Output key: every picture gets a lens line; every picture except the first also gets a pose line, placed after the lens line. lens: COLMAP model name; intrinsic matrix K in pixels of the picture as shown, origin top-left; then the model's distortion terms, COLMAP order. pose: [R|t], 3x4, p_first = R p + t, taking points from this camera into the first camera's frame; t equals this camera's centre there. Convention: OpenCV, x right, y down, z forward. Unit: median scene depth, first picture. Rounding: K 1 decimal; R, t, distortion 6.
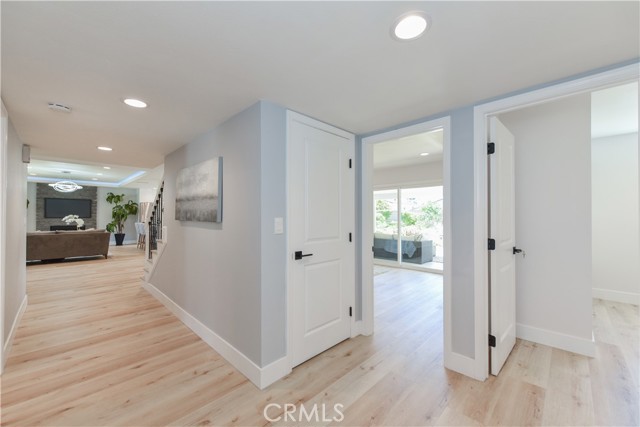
lens RADIAL K [[254.0, 0, 324.4], [0, 254.0, 213.7], [0, 0, 1]] dist [0.009951, -0.001325]
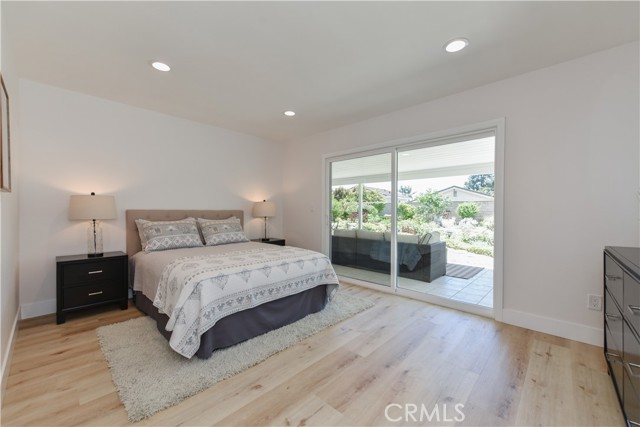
lens RADIAL K [[254.0, 0, 320.1], [0, 254.0, 212.9], [0, 0, 1]] dist [0.009951, -0.001325]
pose [[0.999974, -0.006778, 0.002584, 0.068731], [0.006736, 0.999855, 0.015626, 0.013628], [-0.002690, -0.015608, 0.999875, 0.228871]]
